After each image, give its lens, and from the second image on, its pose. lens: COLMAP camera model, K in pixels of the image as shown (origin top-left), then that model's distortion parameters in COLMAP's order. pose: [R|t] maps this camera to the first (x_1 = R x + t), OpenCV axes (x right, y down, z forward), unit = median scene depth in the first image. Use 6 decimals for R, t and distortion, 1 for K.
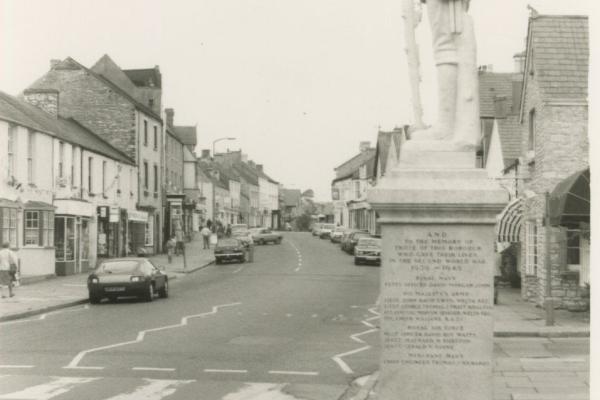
lens RADIAL K [[933.8, 0, 300.0], [0, 933.8, 200.7], [0, 0, 1]] dist [-0.280657, 0.000000]
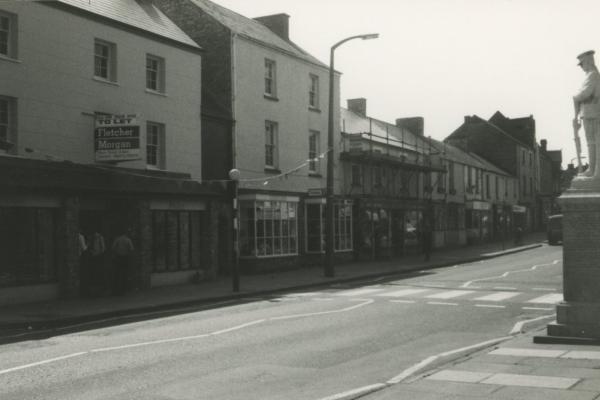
lens RADIAL K [[933.8, 0, 300.1], [0, 933.8, 198.8], [0, 0, 1]] dist [-0.280657, 0.000000]
pose [[0.873164, -0.023472, -0.486861, 0.289287], [0.026981, 0.999636, 0.000196, -0.012723], [0.486679, -0.013307, 0.873479, -0.641572]]
